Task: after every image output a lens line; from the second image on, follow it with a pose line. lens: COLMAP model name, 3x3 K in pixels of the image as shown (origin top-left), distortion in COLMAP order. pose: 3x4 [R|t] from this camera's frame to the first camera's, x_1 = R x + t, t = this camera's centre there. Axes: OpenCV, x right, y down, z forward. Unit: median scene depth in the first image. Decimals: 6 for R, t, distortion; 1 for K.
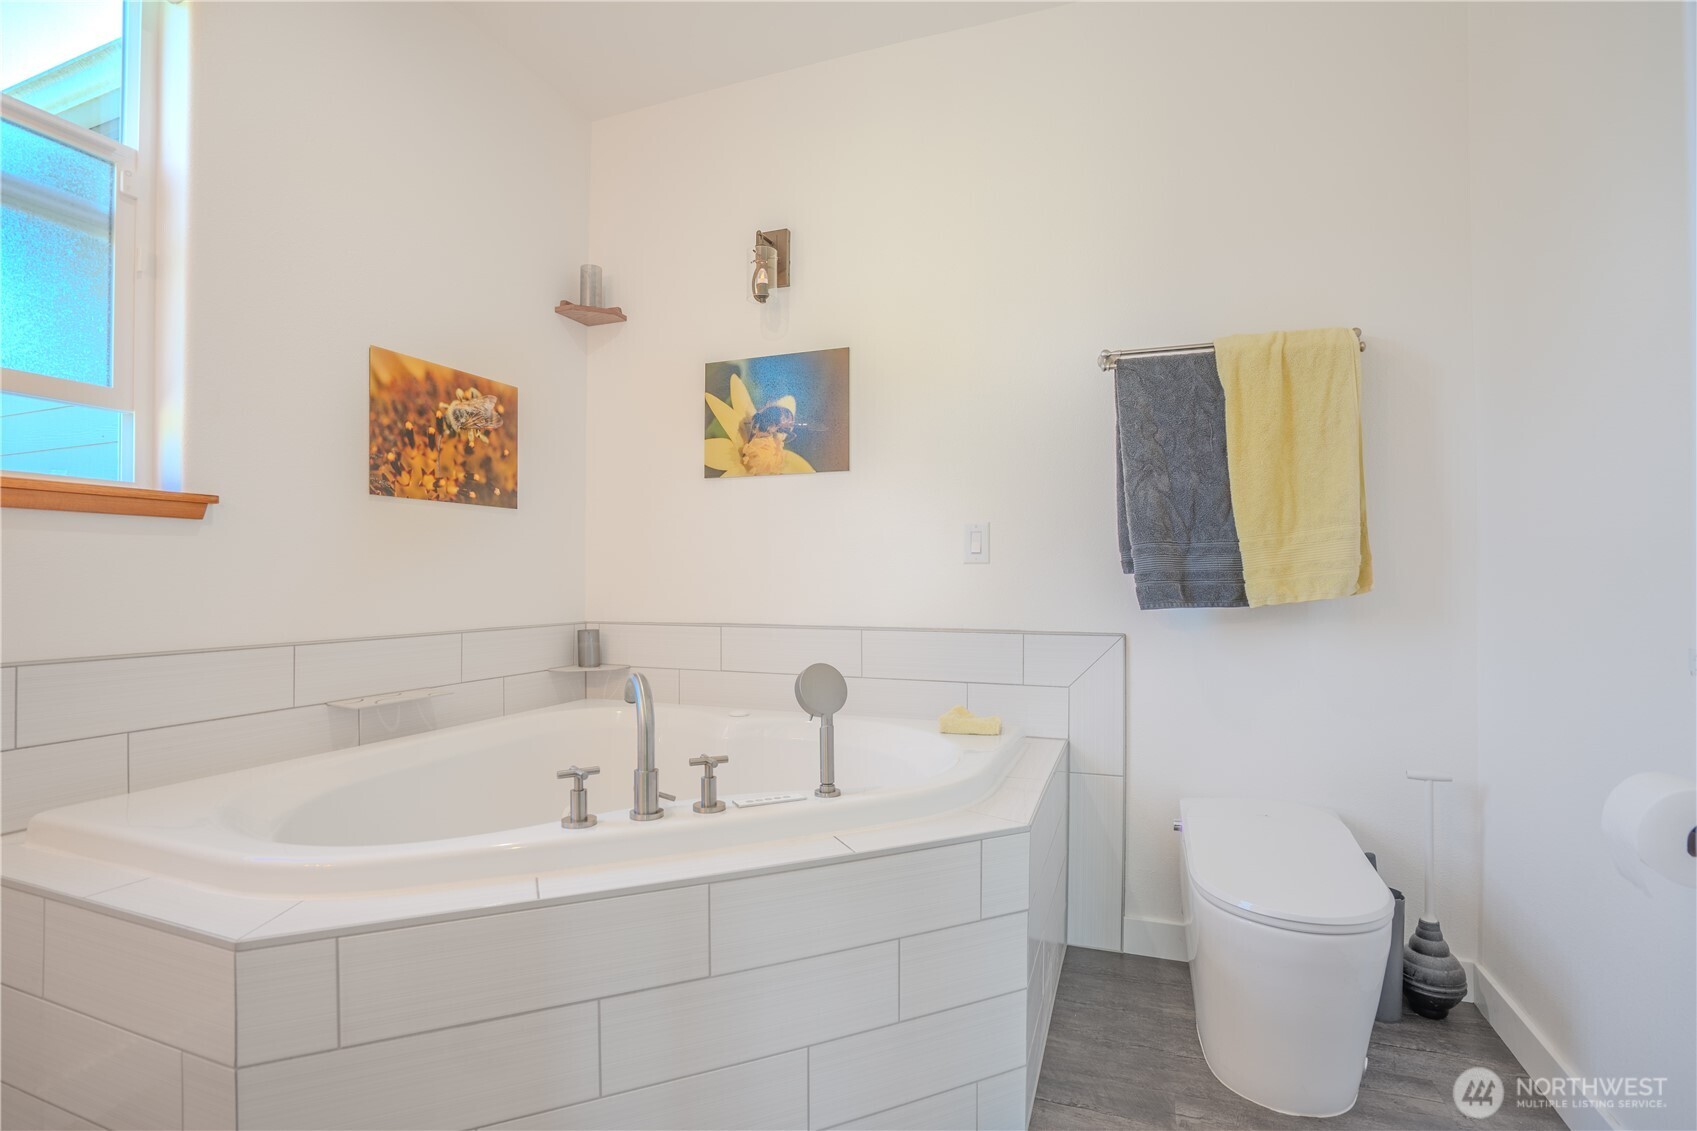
lens RADIAL K [[787.2, 0, 837.8], [0, 787.2, 570.8], [0, 0, 1]] dist [-0.039913, 0.014960]
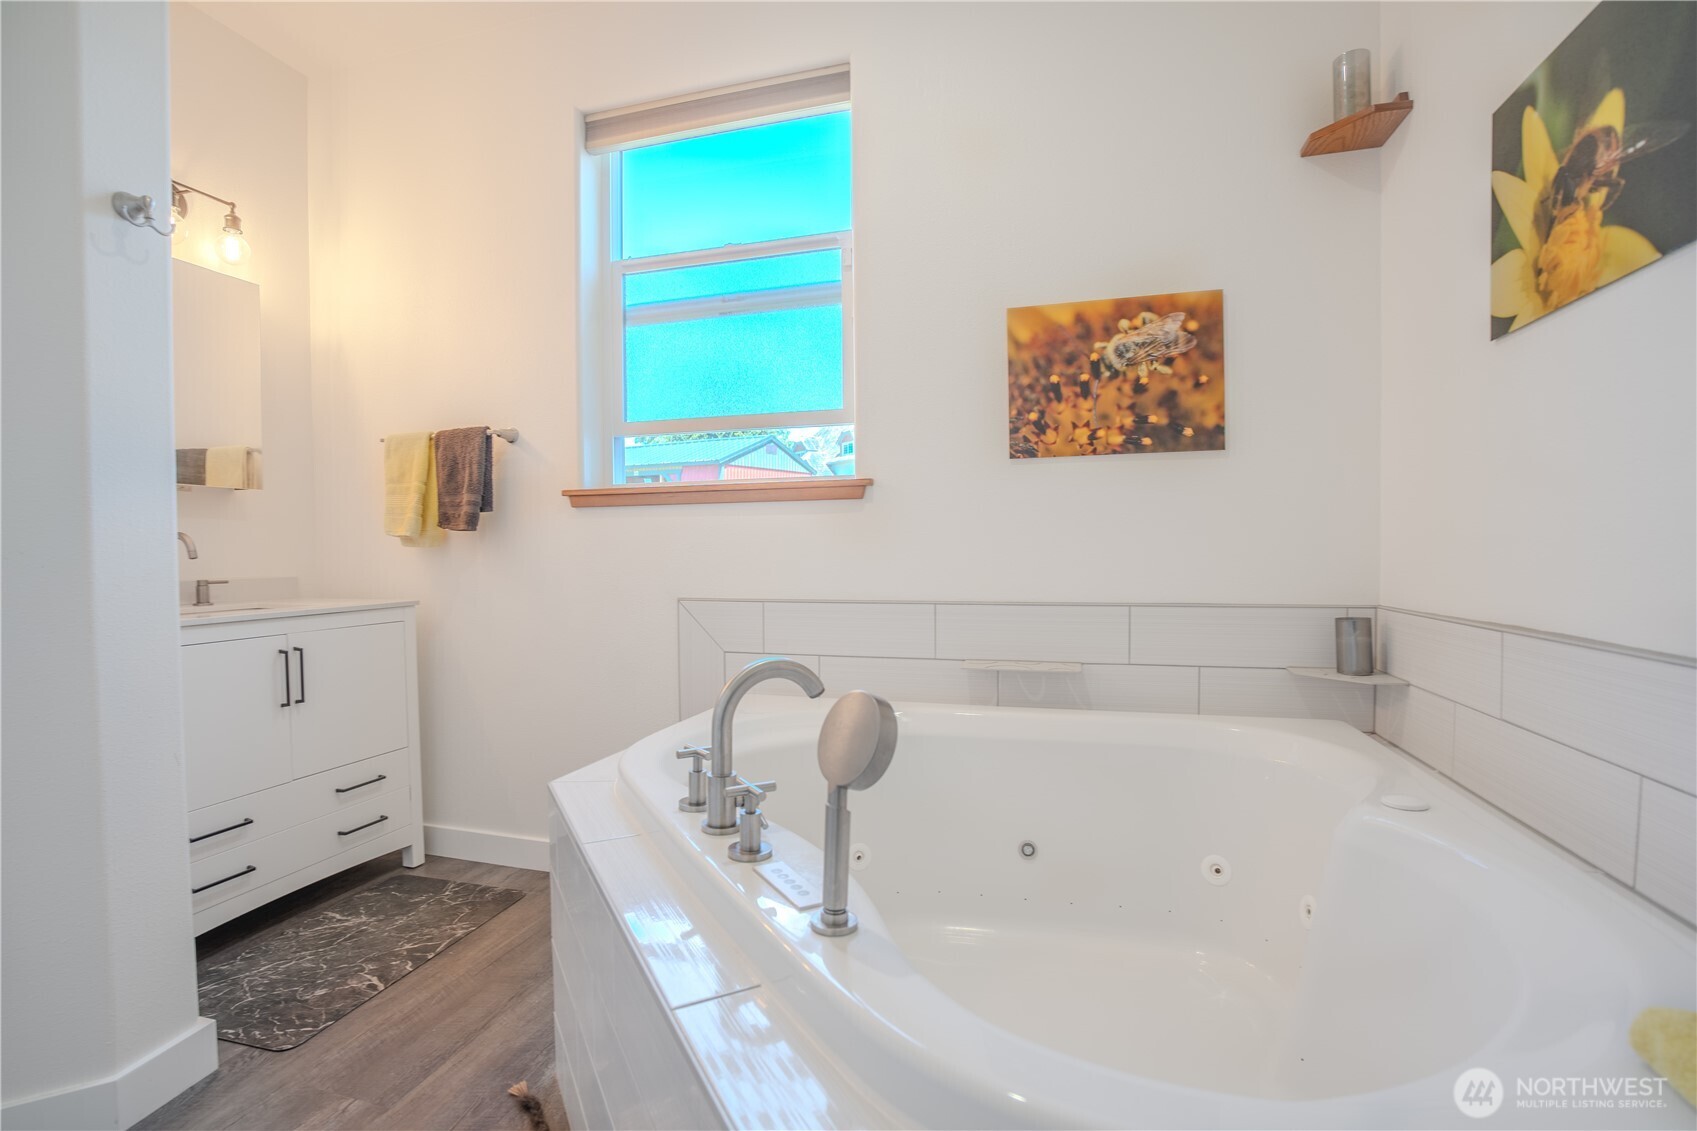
lens RADIAL K [[787.2, 0, 883.1], [0, 787.2, 570.6], [0, 0, 1]] dist [-0.039913, 0.014960]
pose [[0.108978, 0.025754, -0.993710, 0.377631], [0.018854, 0.999431, 0.027970, 0.013123], [0.993865, -0.021784, 0.108430, 0.709528]]
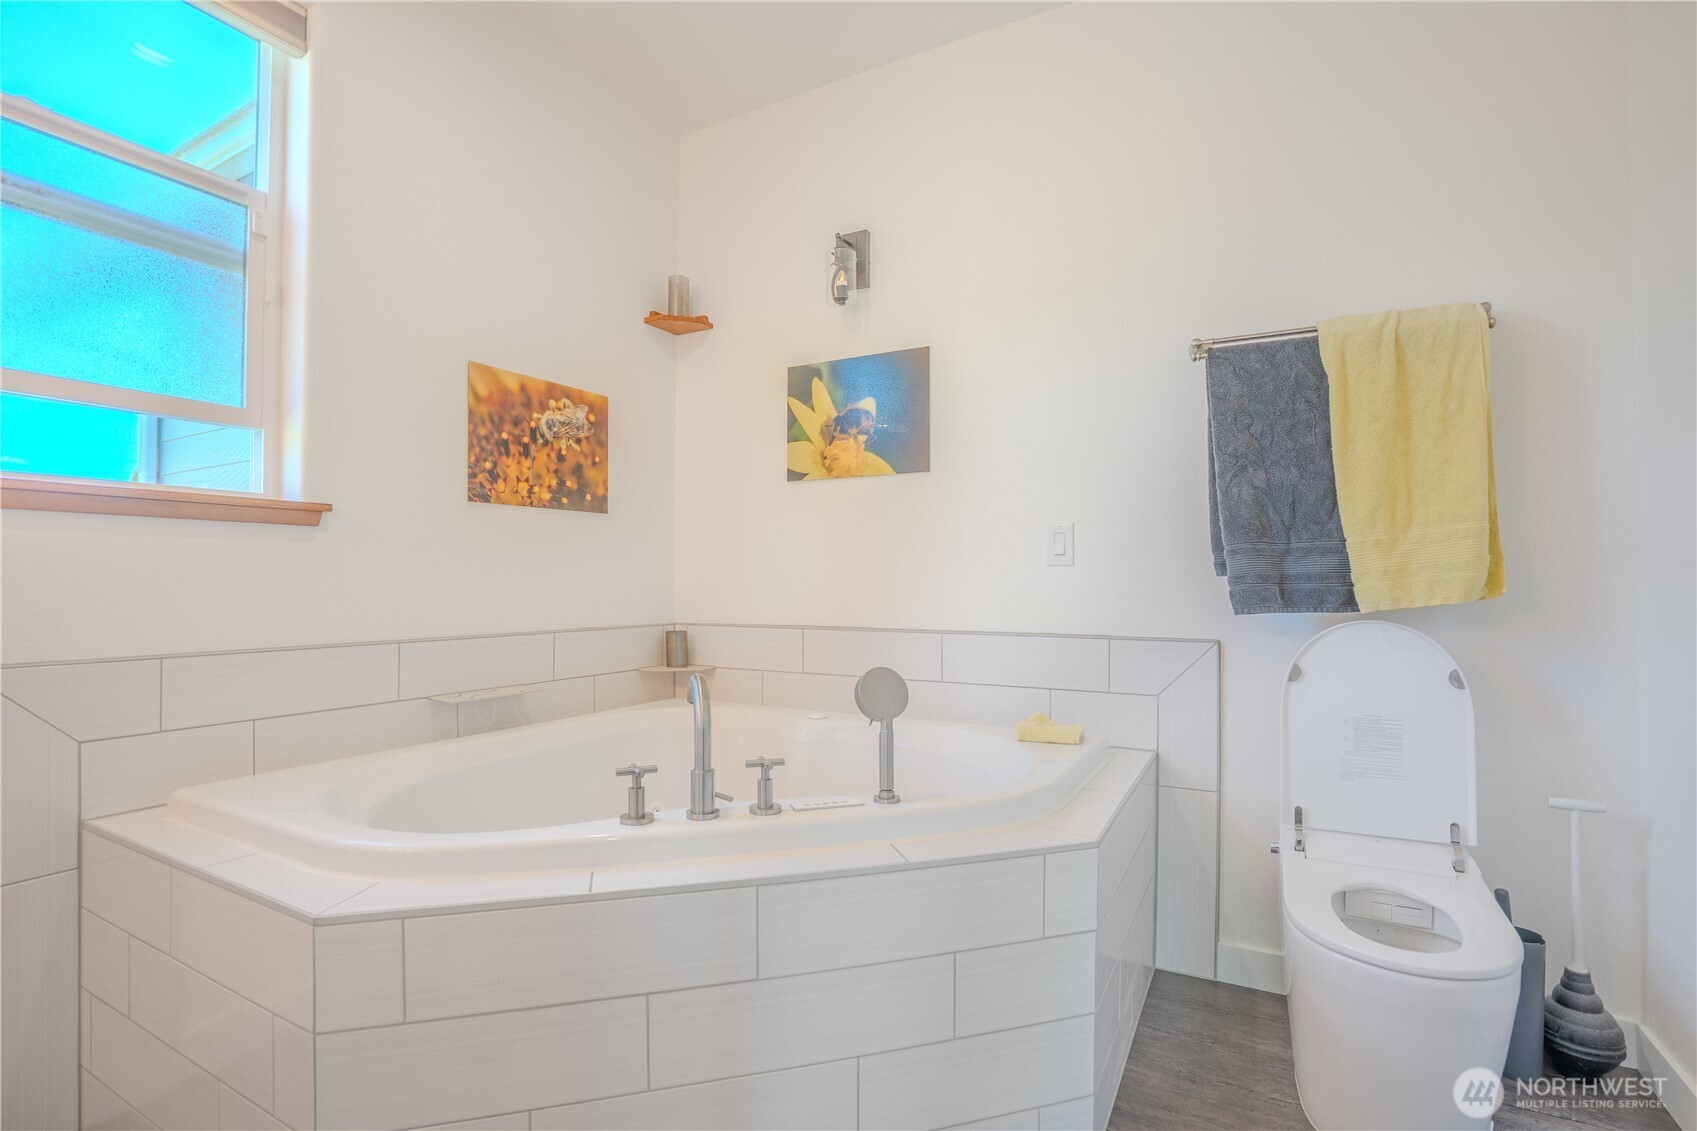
lens RADIAL K [[787.2, 0, 838.4], [0, 787.2, 569.5], [0, 0, 1]] dist [-0.039913, 0.014960]
pose [[0.990639, -0.001016, -0.136501, 0.043691], [0.000422, 0.999990, -0.004385, -0.000240], [0.136505, 0.004286, 0.990630, 0.012128]]
